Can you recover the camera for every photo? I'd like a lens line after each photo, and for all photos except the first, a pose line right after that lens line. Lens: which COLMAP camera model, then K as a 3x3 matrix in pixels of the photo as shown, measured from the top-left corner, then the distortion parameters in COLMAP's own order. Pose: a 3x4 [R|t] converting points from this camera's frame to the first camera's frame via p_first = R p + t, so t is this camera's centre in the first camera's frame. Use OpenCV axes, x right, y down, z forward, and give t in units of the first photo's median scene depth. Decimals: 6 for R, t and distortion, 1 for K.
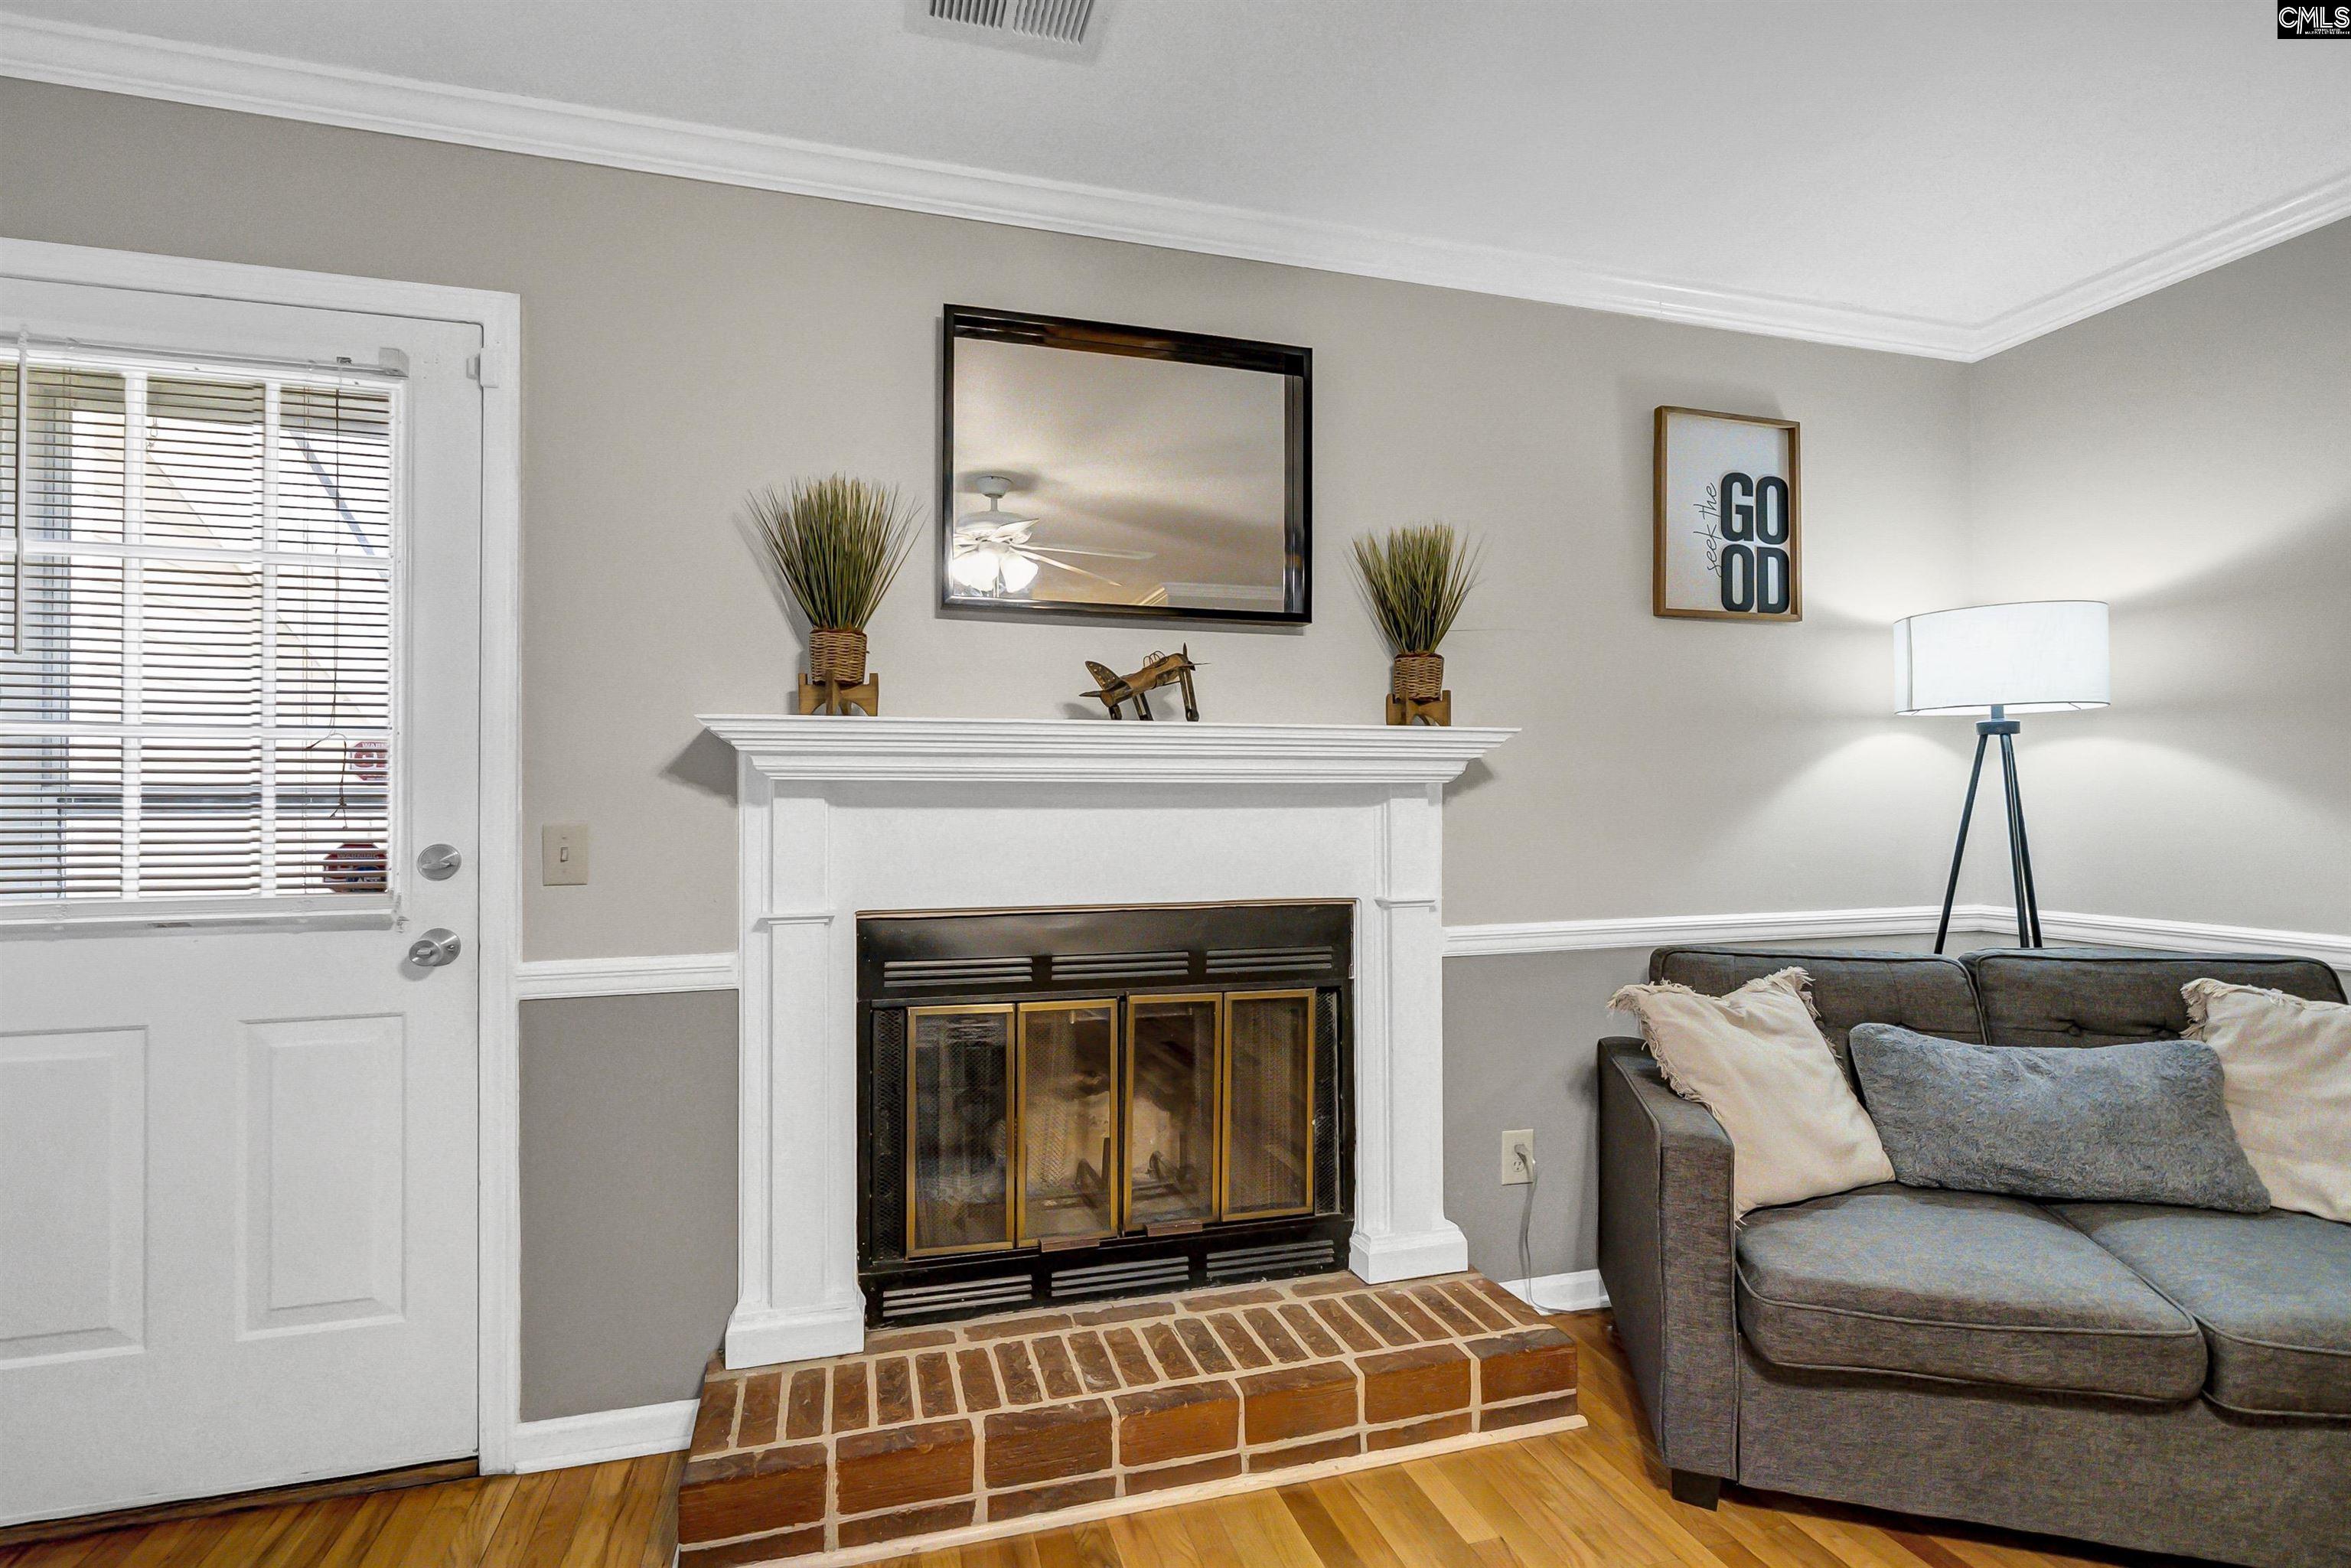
lens RADIAL K [[1071.1, 0, 1242.0], [0, 1071.1, 784.9], [0, 0, 1]] dist [-0.013435, 0.000084]
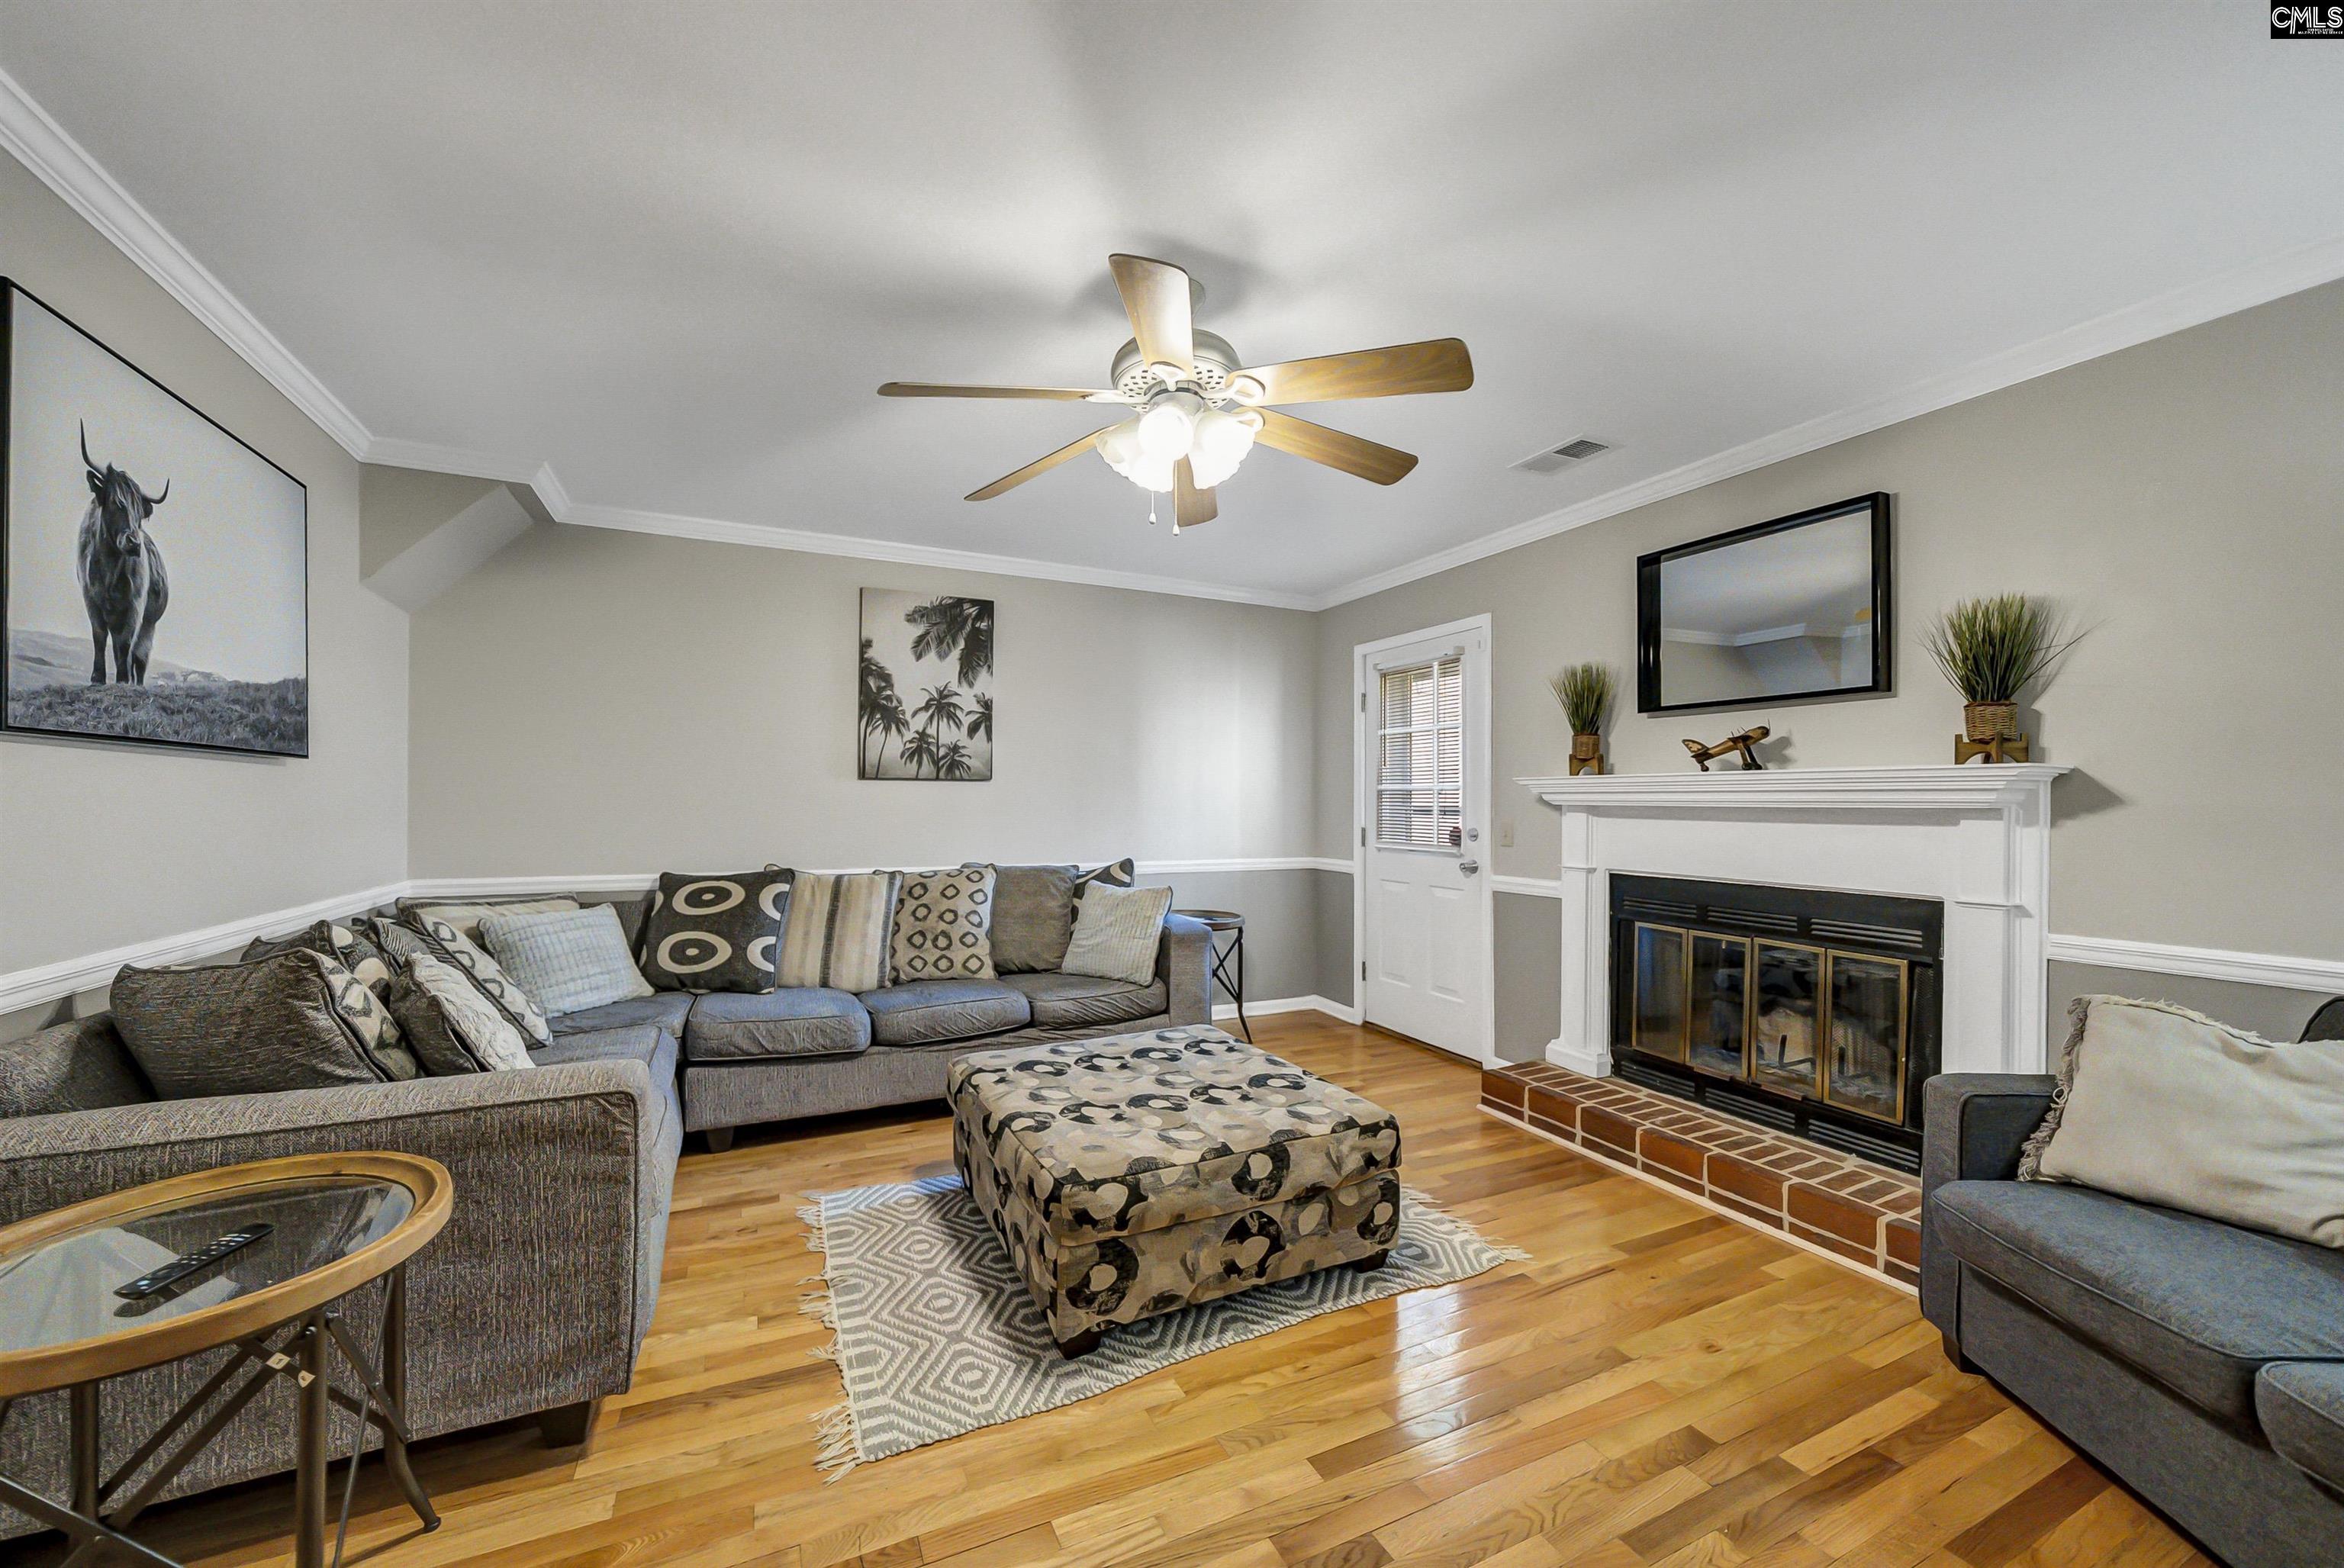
lens RADIAL K [[825.2, 0, 1095.8], [0, 825.2, 796.4], [0, 0, 1]] dist [-0.003302, -0.000194]
pose [[0.088448, -0.005837, -0.996064, 1.114327], [0.002678, 0.999981, -0.005622, -0.014183], [0.996077, -0.002170, 0.088462, -0.113726]]
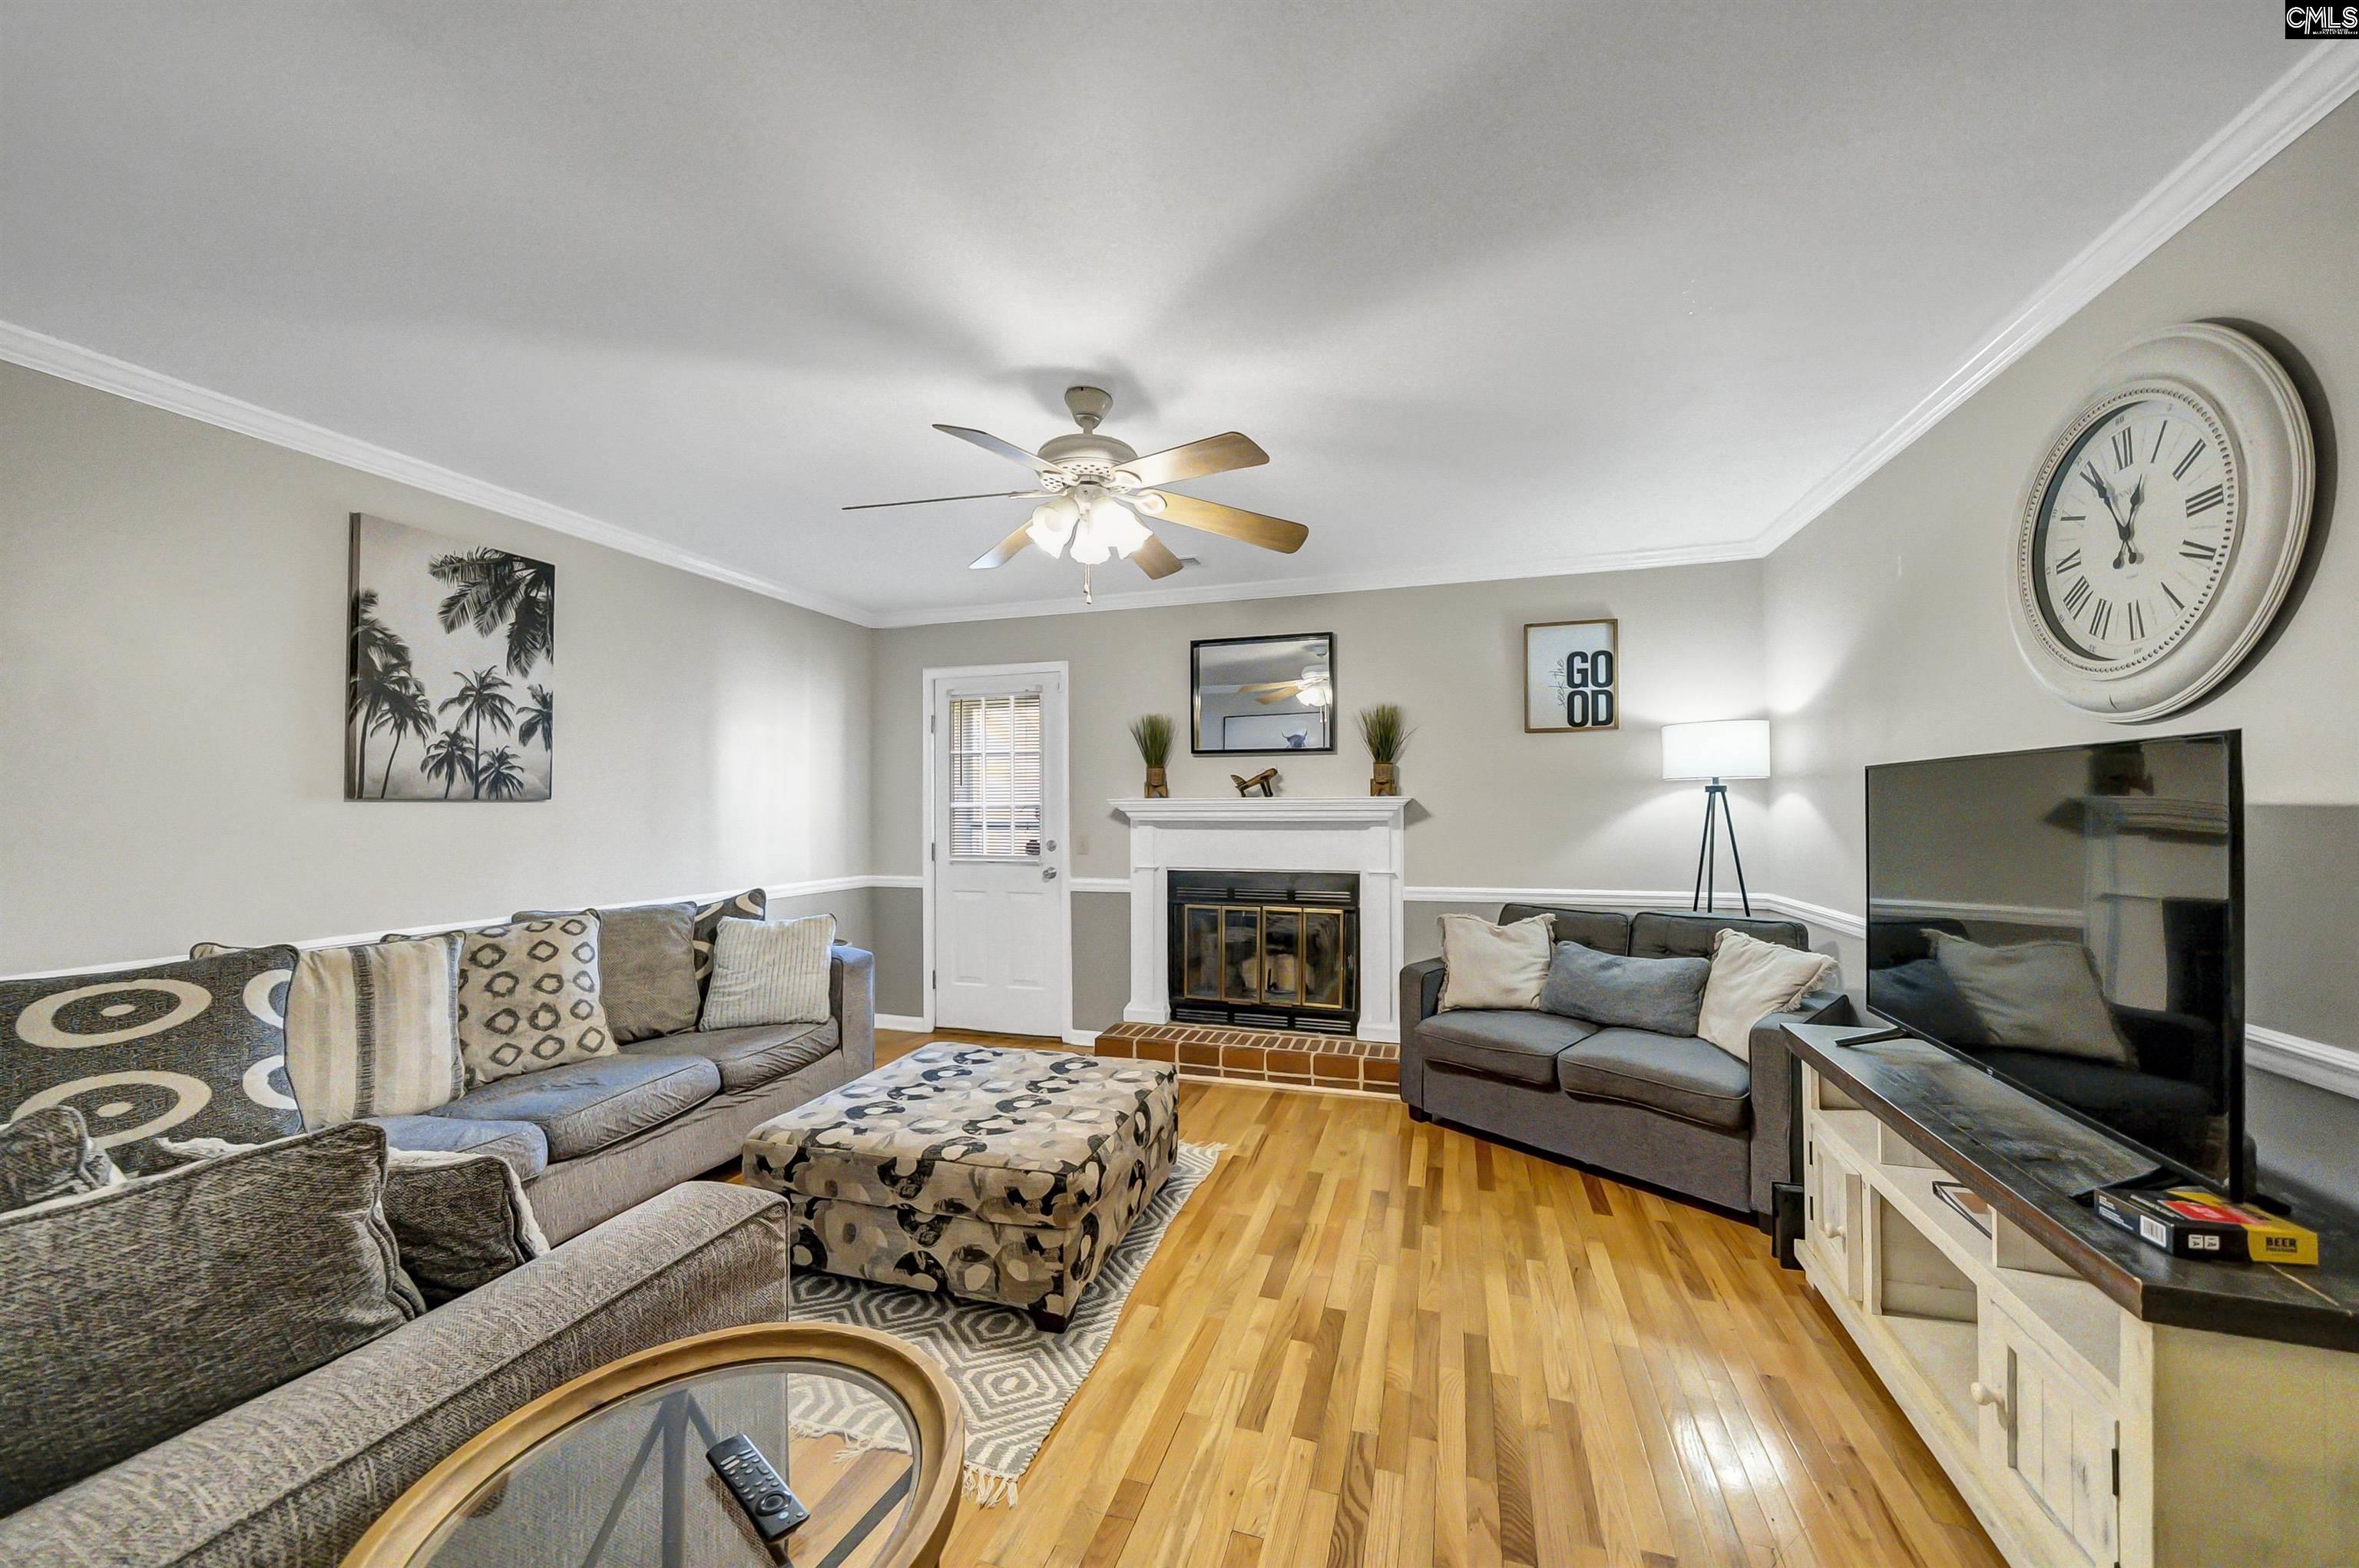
lens RADIAL K [[858.2, 0, 1182.6], [0, 858.2, 796.0], [0, 0, 1]] dist [-0.002165, -0.000093]
pose [[0.804050, -0.014564, -0.594383, 0.977642], [0.011411, 0.999894, -0.009065, -0.044377], [0.594452, 0.000507, 0.804131, -0.742475]]
